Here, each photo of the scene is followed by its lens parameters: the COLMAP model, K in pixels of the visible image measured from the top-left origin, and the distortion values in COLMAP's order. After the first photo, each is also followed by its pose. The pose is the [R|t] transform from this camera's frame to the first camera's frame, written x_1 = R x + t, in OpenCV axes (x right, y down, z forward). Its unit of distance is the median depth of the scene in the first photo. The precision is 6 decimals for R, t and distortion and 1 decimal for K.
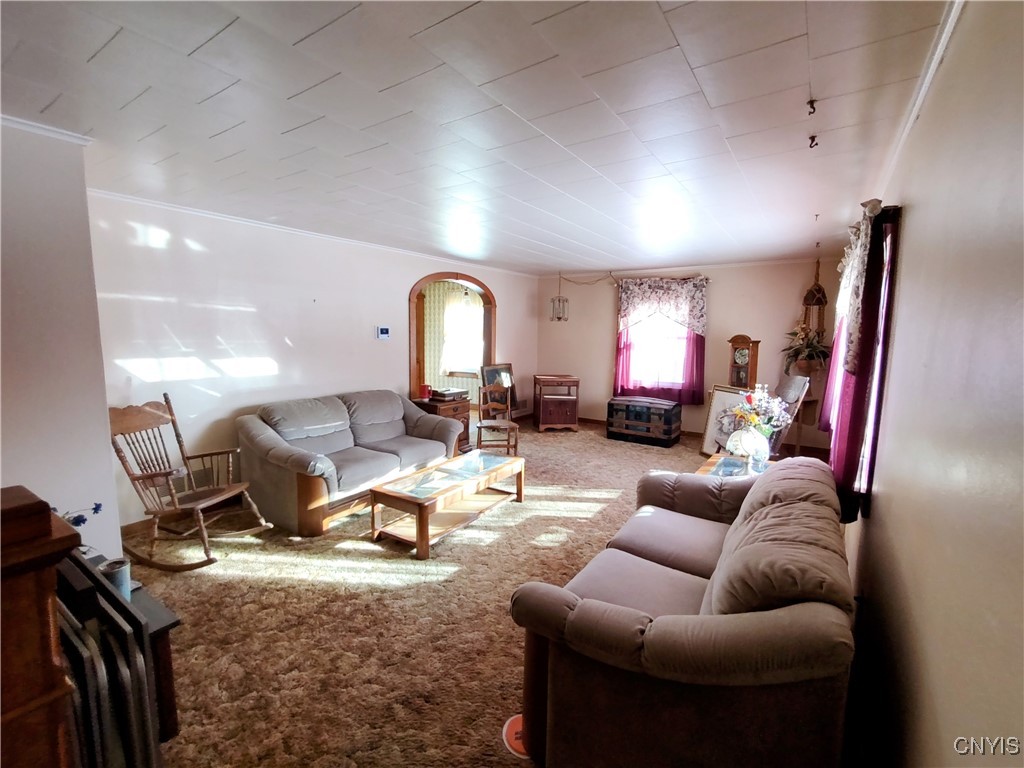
lens RADIAL K [[465.2, 0, 505.2], [0, 465.2, 382.9], [0, 0, 1]] dist [-0.004585, 0.001821]
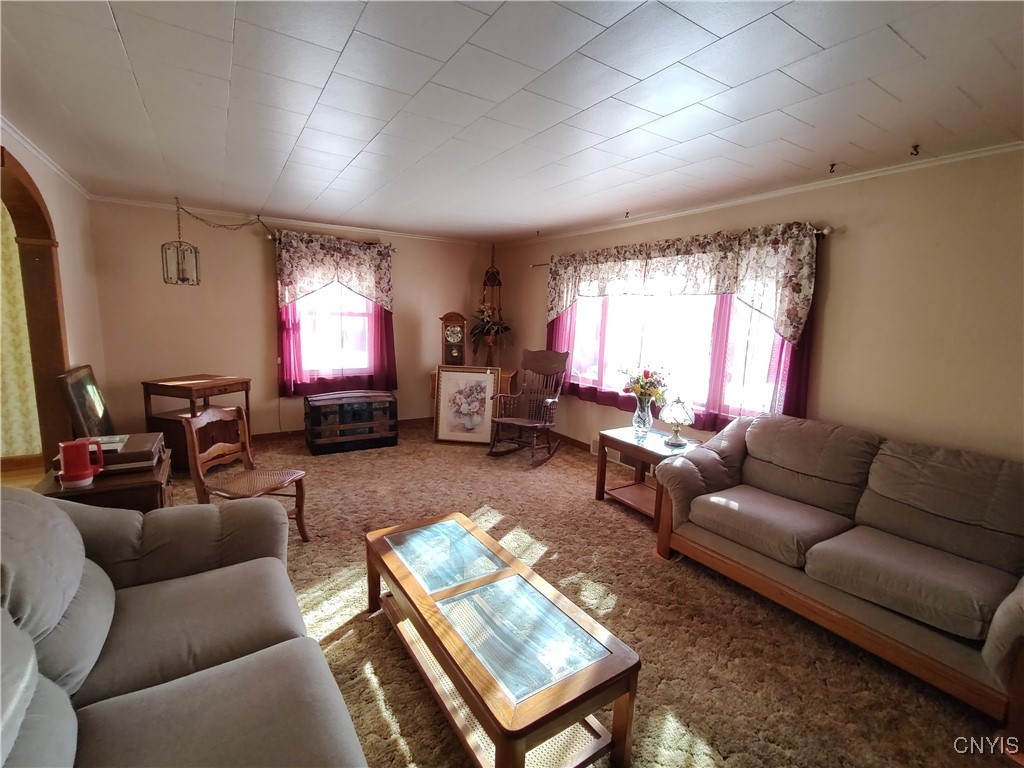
lens RADIAL K [[465.2, 0, 517.9], [0, 465.2, 385.4], [0, 0, 1]] dist [-0.004585, 0.001821]
pose [[0.385446, -0.137976, 0.912356, -0.535179], [0.079685, 0.990041, 0.116059, -0.082601], [-0.919283, 0.027967, 0.392602, 0.762512]]
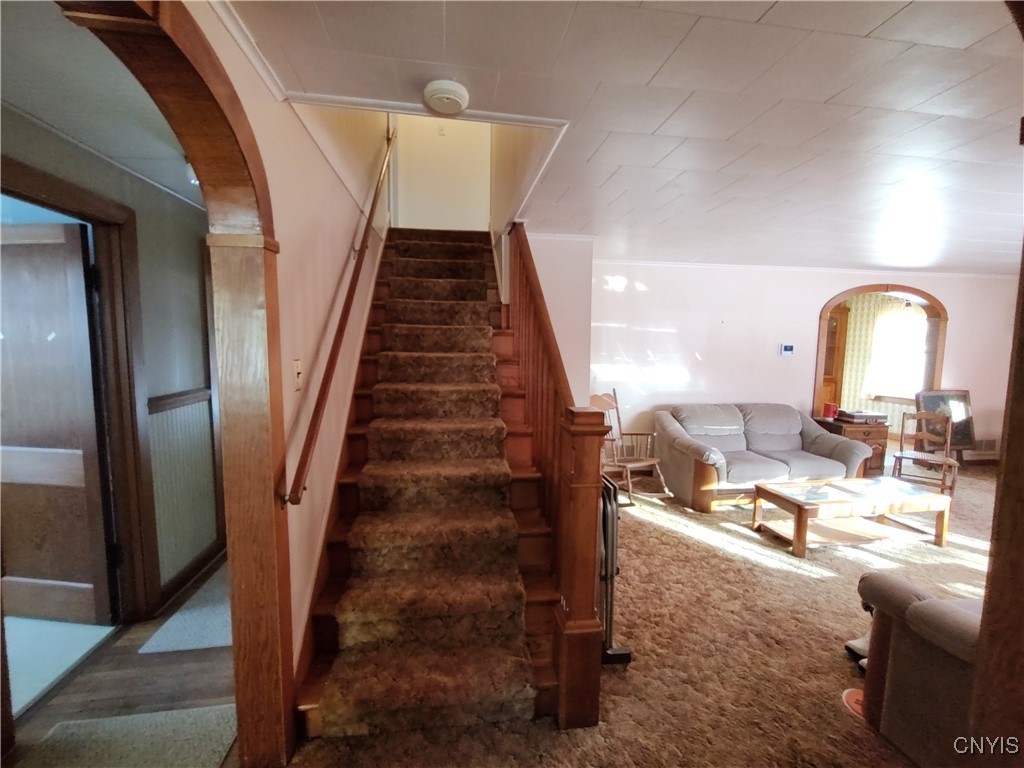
lens RADIAL K [[465.2, 0, 521.8], [0, 465.2, 384.7], [0, 0, 1]] dist [-0.004585, 0.001821]
pose [[0.696923, 0.067694, -0.713944, 0.098224], [-0.088359, 0.996055, 0.008190, 0.019895], [0.711682, 0.057375, 0.700155, -0.202302]]
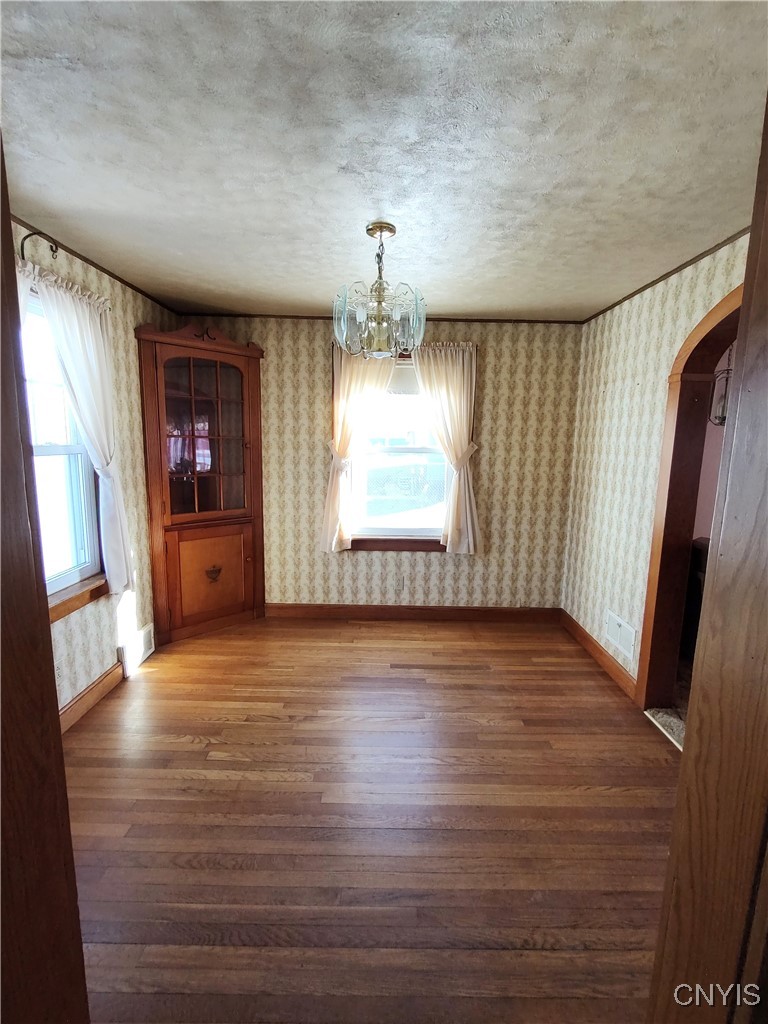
lens RADIAL K [[465.2, 0, 381.8], [0, 465.2, 513.3], [0, 0, 1]] dist [-0.004585, 0.001821]
pose [[0.823391, -0.085912, 0.560934, -0.875977], [0.058103, 0.996042, 0.067265, -0.198269], [-0.564492, -0.022793, 0.825124, 1.686575]]
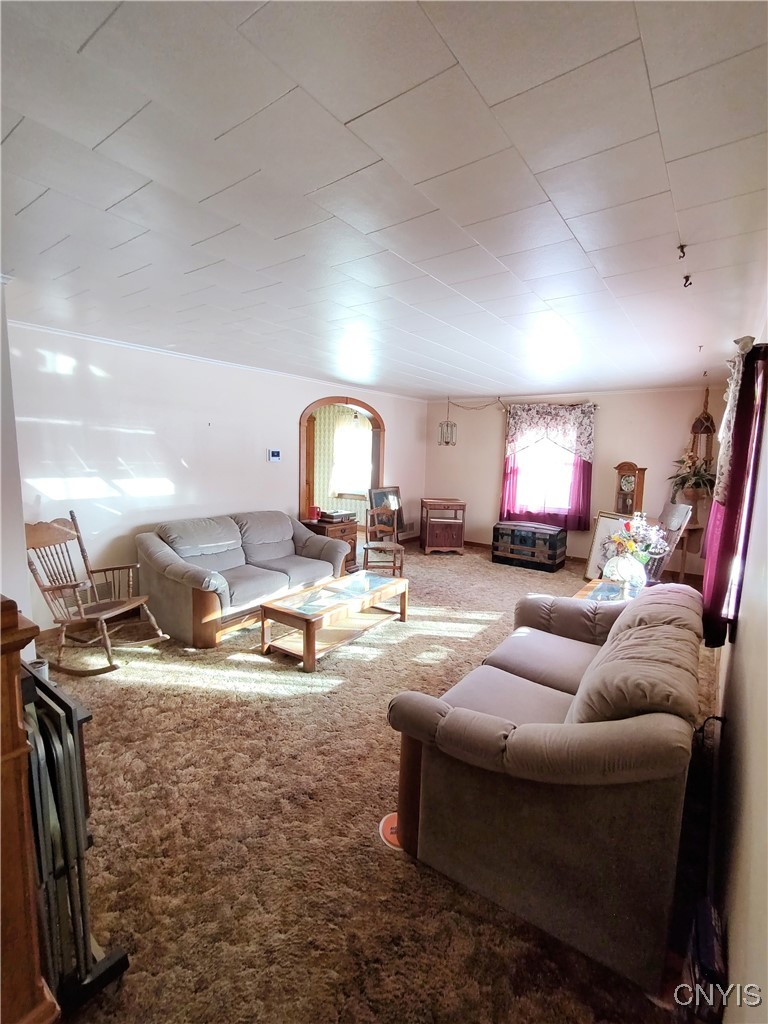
lens RADIAL K [[465.2, 0, 380.0], [0, 465.2, 514.4], [0, 0, 1]] dist [-0.004585, 0.001821]
pose [[0.999379, 0.017667, -0.030499, 0.007768], [-0.017025, 0.999630, 0.021194, -0.003712], [0.030862, -0.020662, 0.999310, -0.036347]]
